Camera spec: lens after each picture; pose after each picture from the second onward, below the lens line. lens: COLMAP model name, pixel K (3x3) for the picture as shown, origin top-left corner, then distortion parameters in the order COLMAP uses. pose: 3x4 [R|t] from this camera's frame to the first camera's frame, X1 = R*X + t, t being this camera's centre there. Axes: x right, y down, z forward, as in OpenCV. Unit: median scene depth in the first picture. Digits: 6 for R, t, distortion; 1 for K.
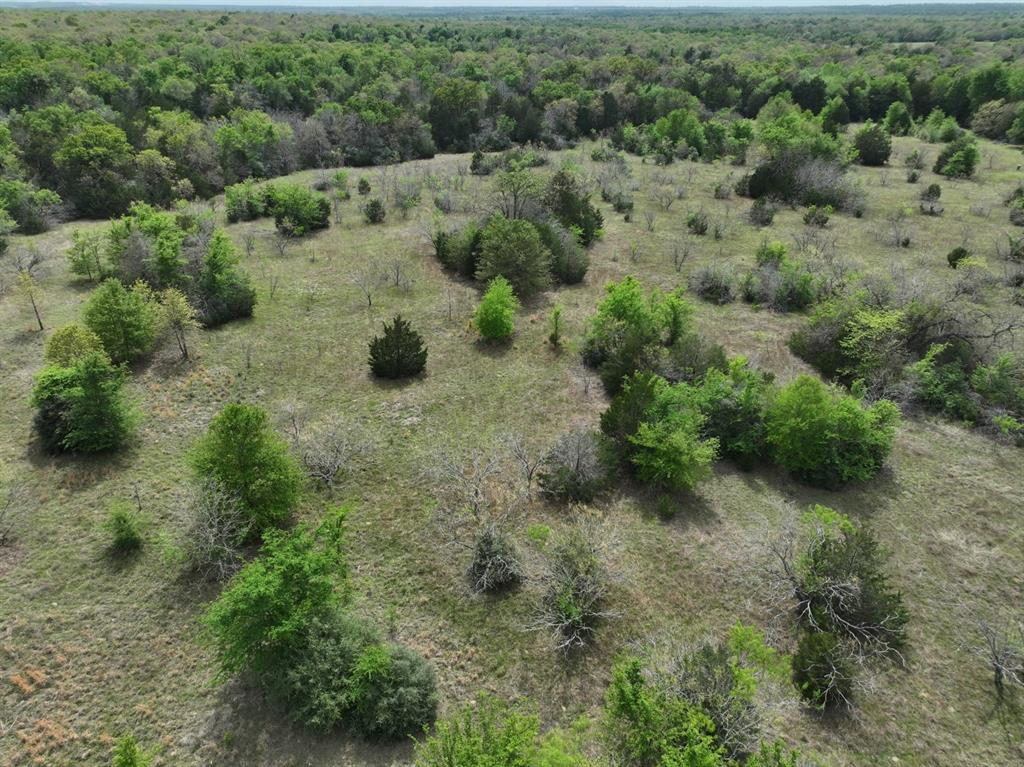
lens RADIAL K [[718.6, 0, 515.1], [0, 718.6, 379.3], [0, 0, 1]] dist [-0.009910, 0.027868]
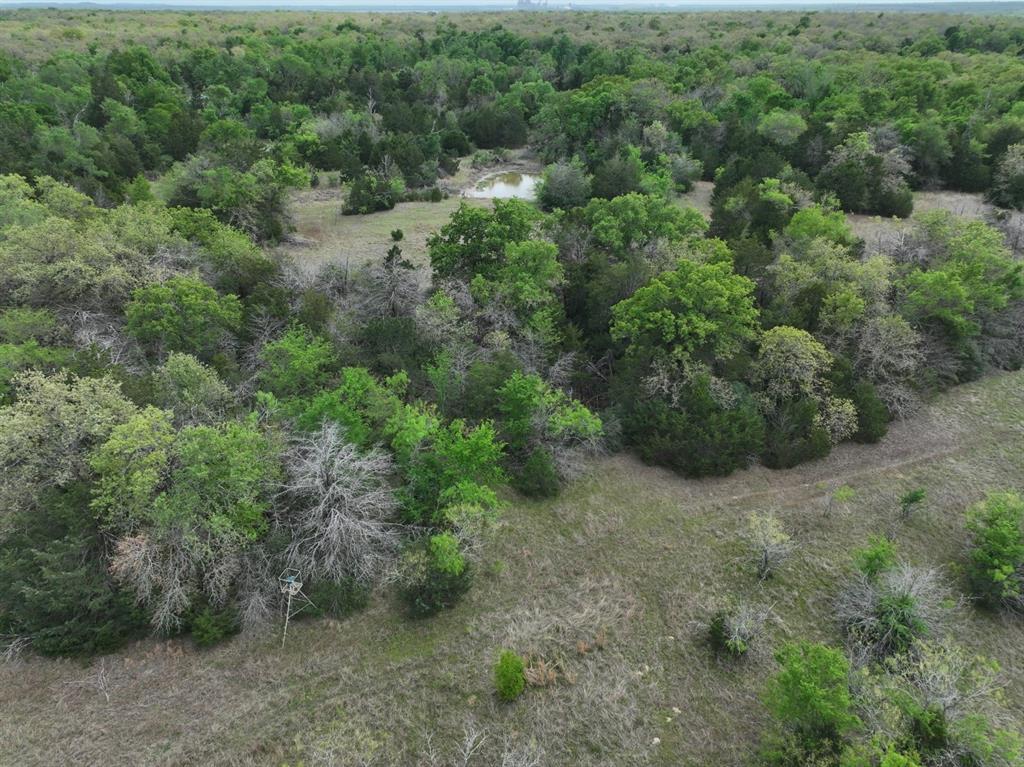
lens RADIAL K [[718.6, 0, 515.1], [0, 718.6, 379.3], [0, 0, 1]] dist [-0.009910, 0.027868]
pose [[0.787744, 0.279497, -0.548945, -0.199835], [-0.278841, 0.956405, 0.086815, -0.143775], [0.549278, 0.084680, 0.831338, 0.269278]]
